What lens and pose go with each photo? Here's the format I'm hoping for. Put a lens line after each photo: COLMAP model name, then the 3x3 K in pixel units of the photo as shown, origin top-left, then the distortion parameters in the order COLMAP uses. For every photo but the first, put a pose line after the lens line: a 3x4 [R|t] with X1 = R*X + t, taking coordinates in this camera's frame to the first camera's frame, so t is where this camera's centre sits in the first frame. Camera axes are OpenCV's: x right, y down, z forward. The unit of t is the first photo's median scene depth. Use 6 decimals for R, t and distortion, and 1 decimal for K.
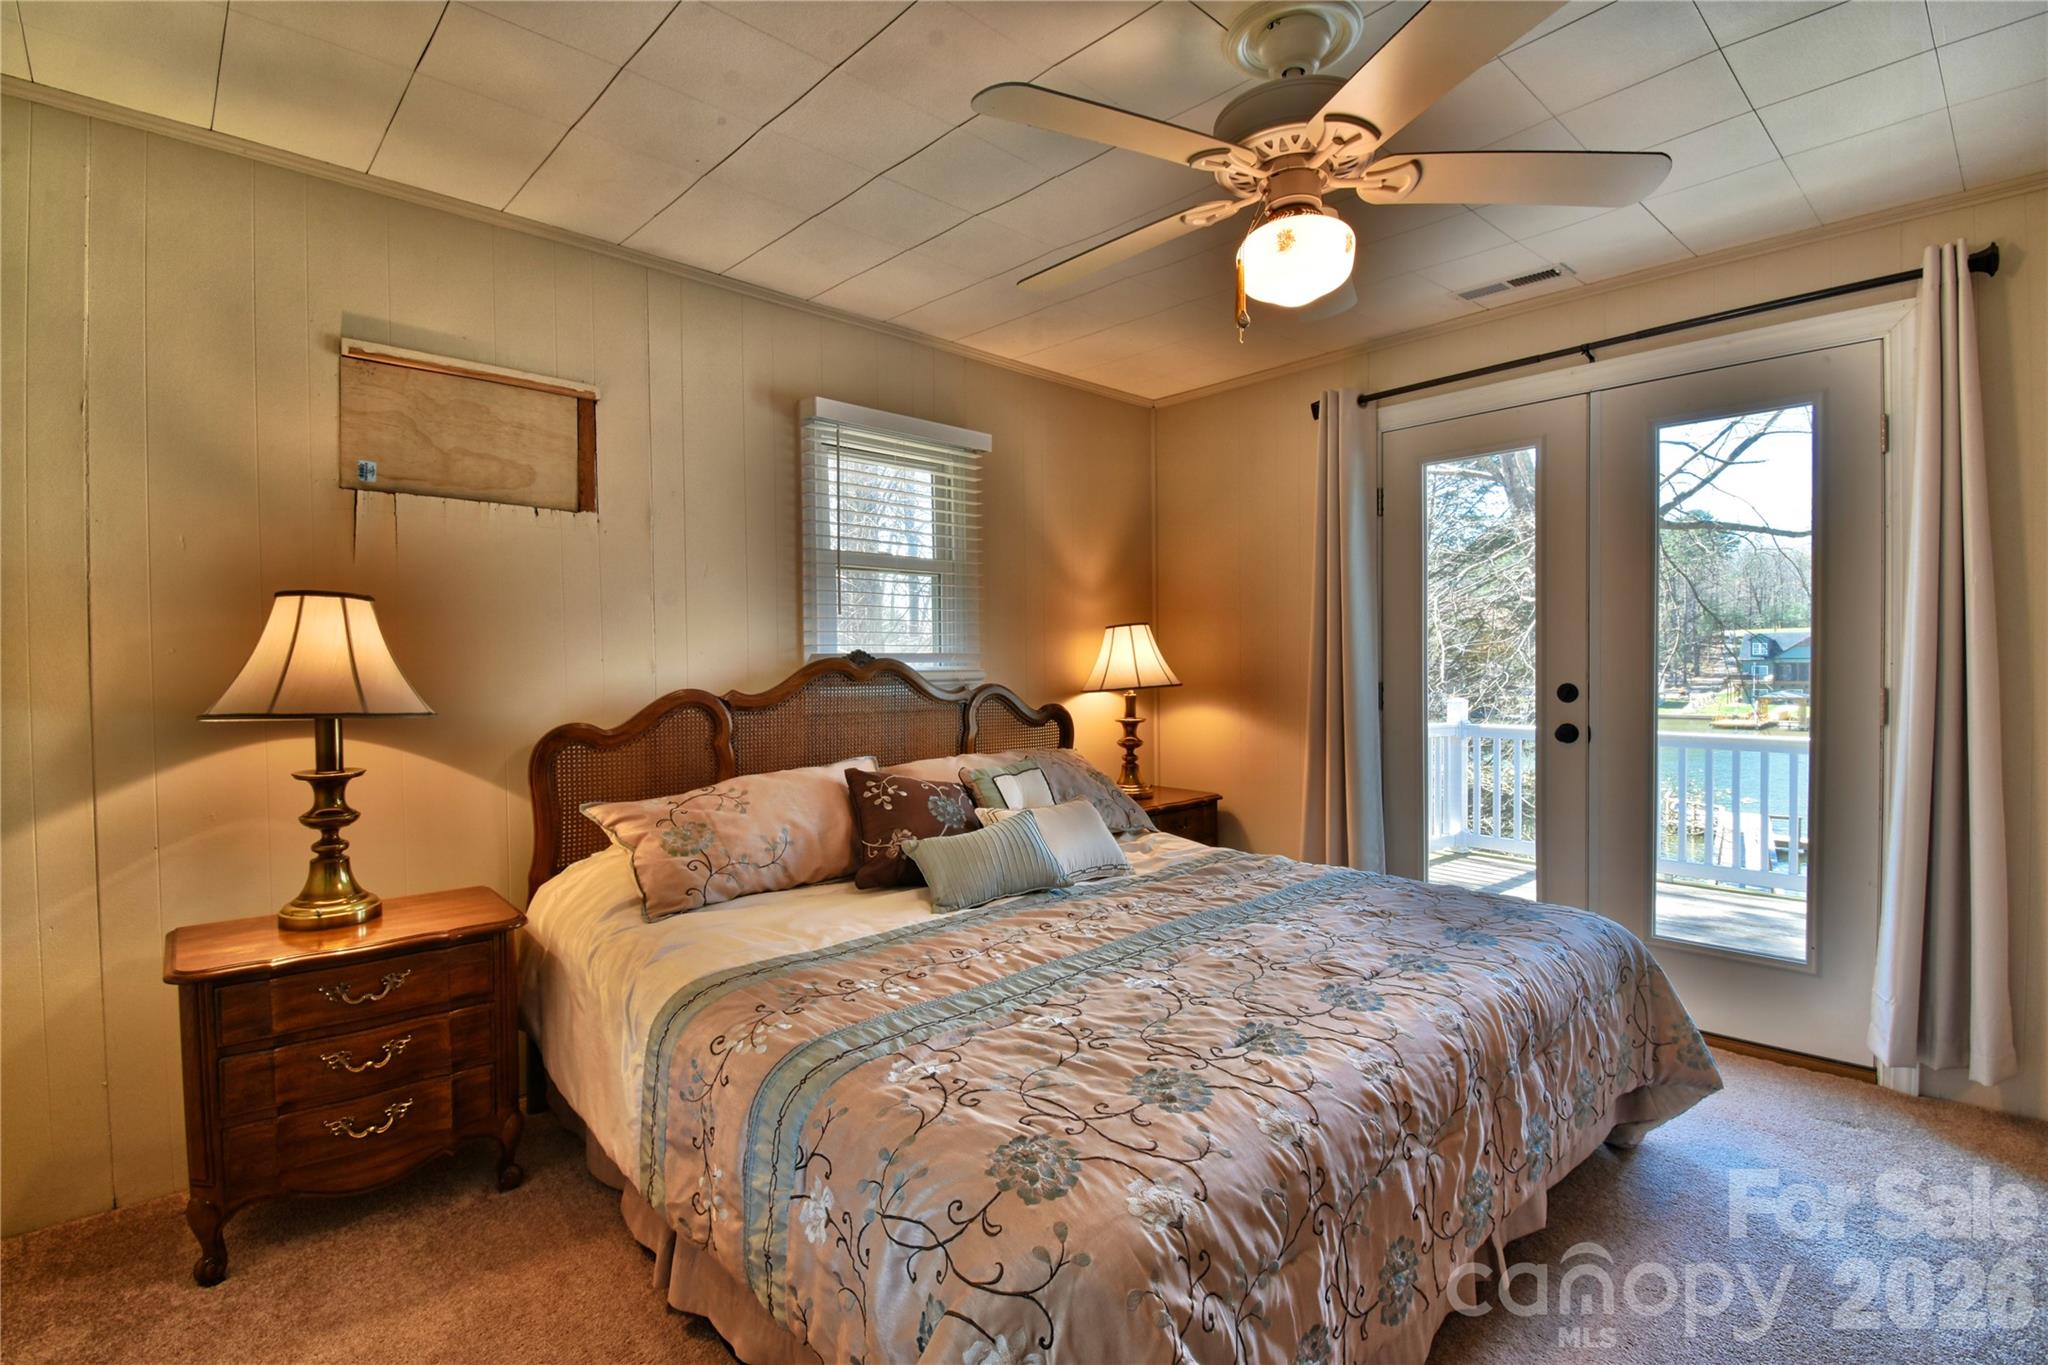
lens RADIAL K [[960.3, 0, 1024.0], [0, 960.3, 682.5], [0, 0, 1]] dist [0.001749, 0.000251]
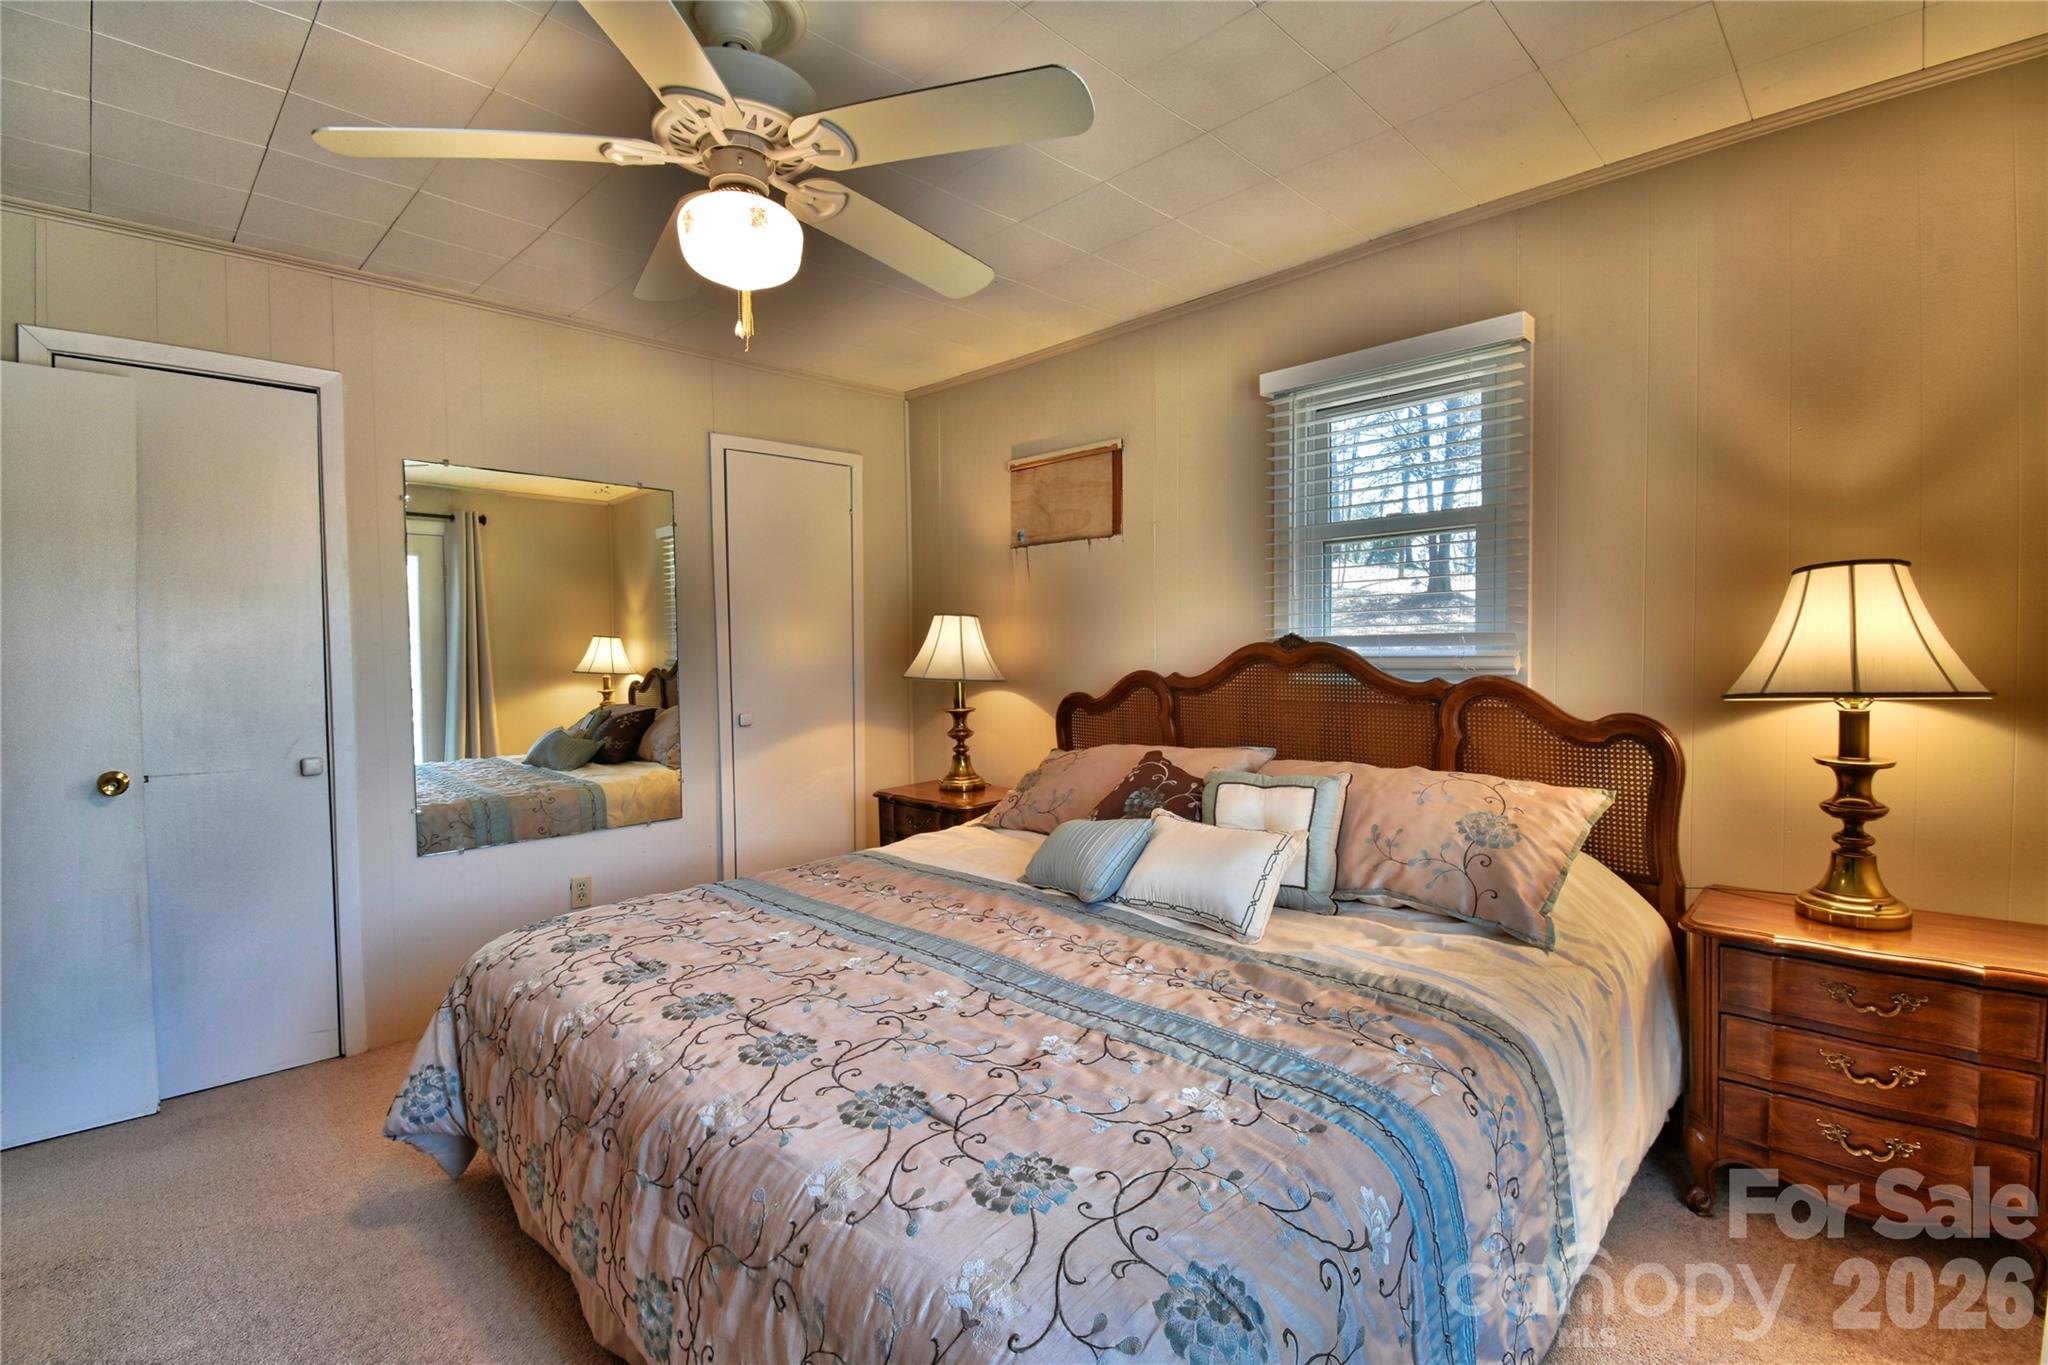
lens RADIAL K [[960.3, 0, 1024.0], [0, 960.3, 682.5], [0, 0, 1]] dist [0.001749, 0.000251]
pose [[0.021330, 0.034084, -0.999191, 0.865552], [-0.010707, 0.999369, 0.033861, -0.018227], [0.999715, 0.009976, 0.021682, 0.840027]]
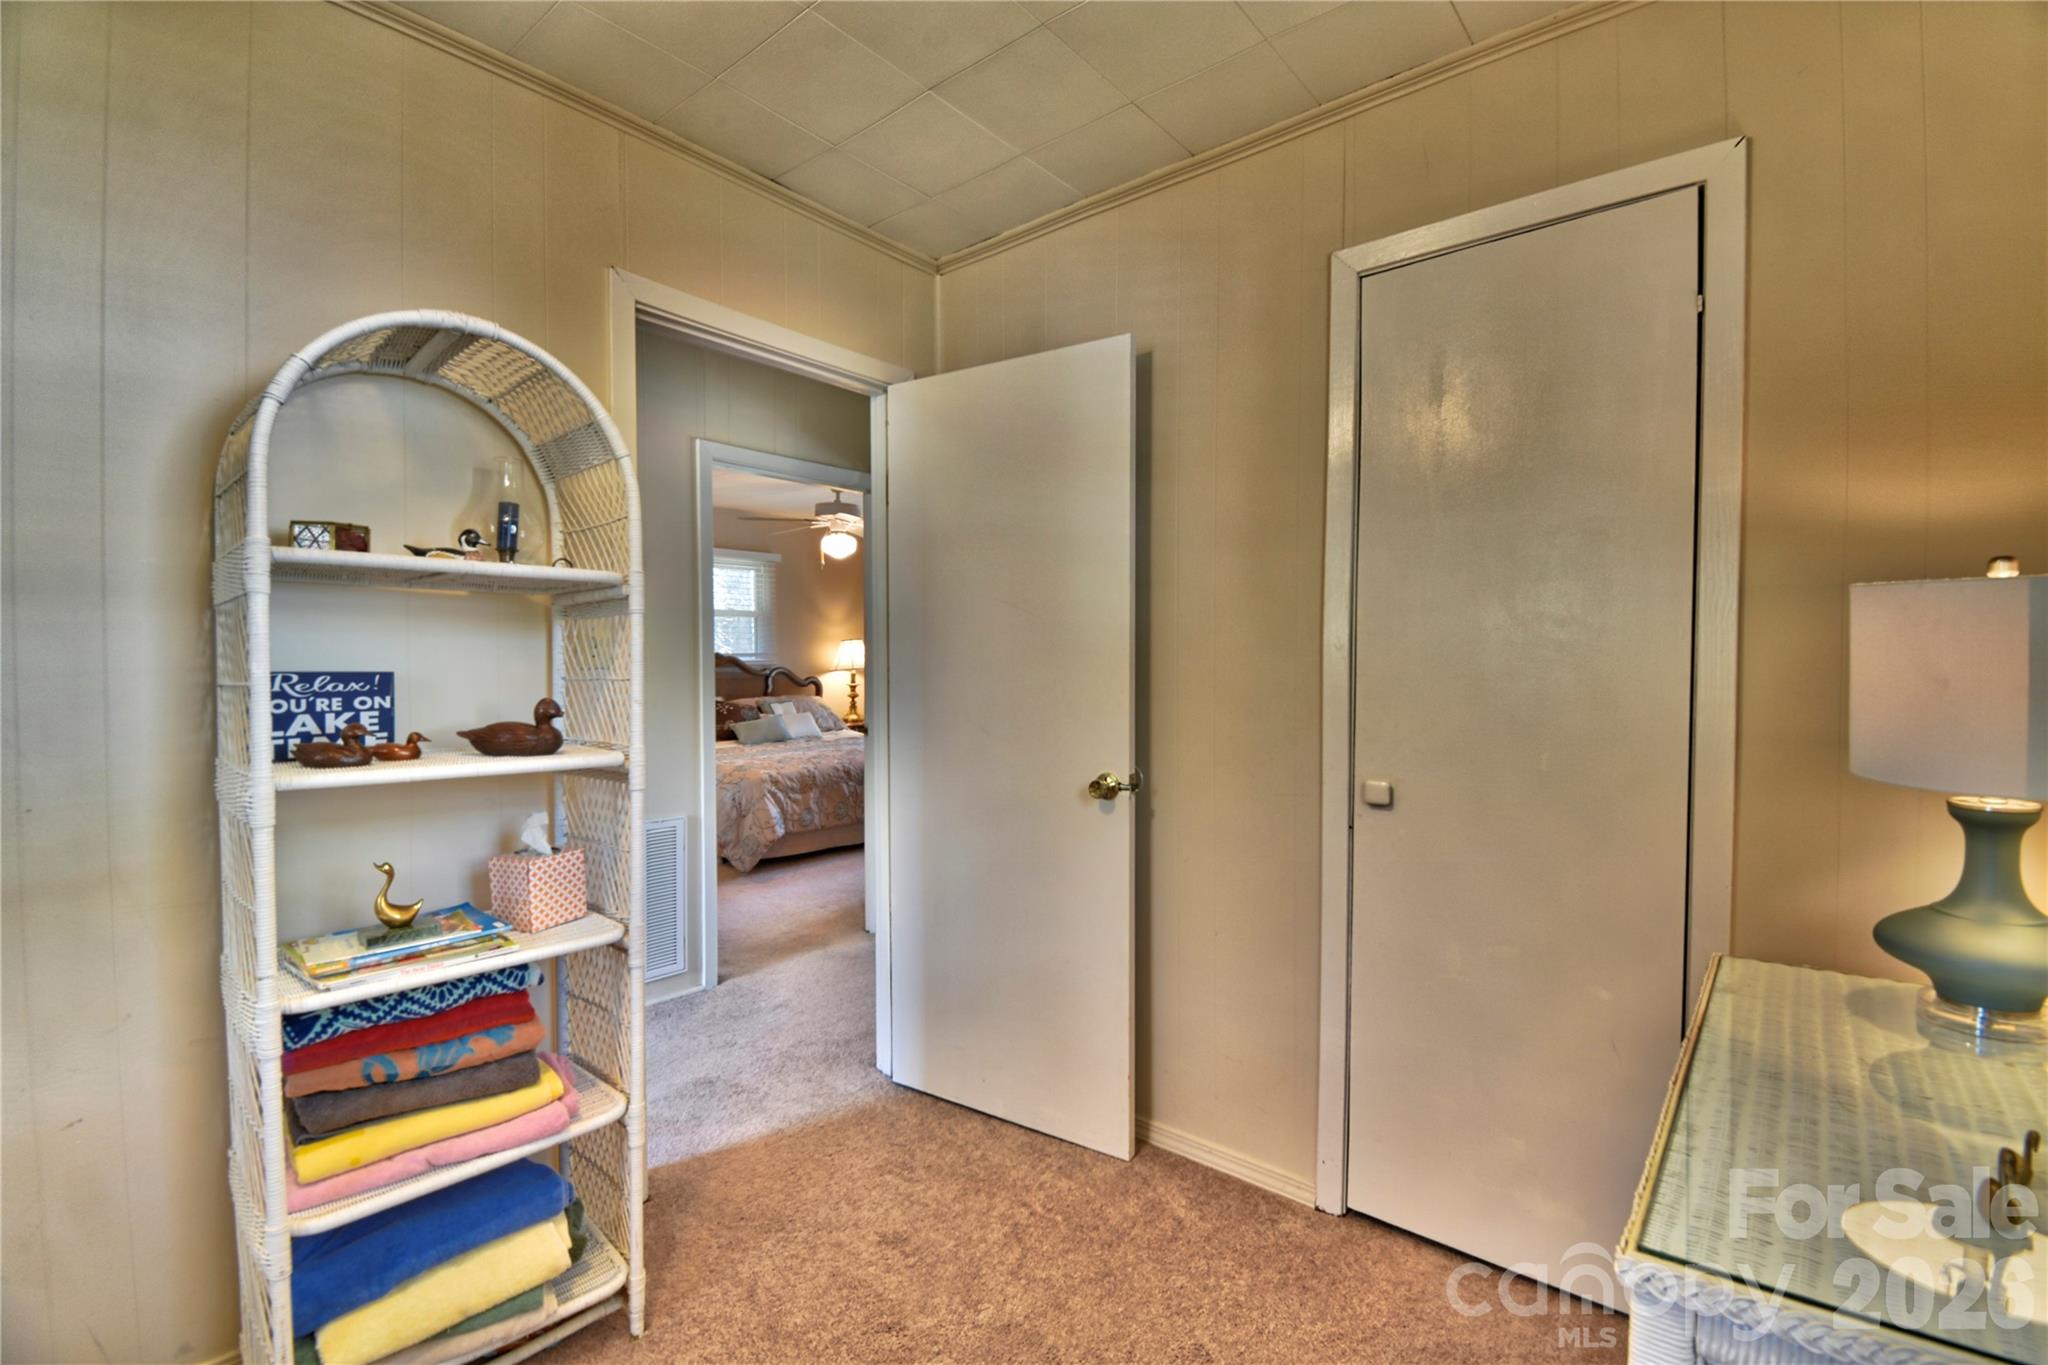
lens RADIAL K [[913.6, 0, 1024.0], [0, 913.6, 682.5], [0, 0, 1]] dist [0.000093, -0.000296]
pose [[0.993655, 0.003111, 0.112426, 0.383228], [-0.004661, 0.999898, 0.013522, 0.006808], [-0.112373, -0.013960, 0.993568, -1.555862]]
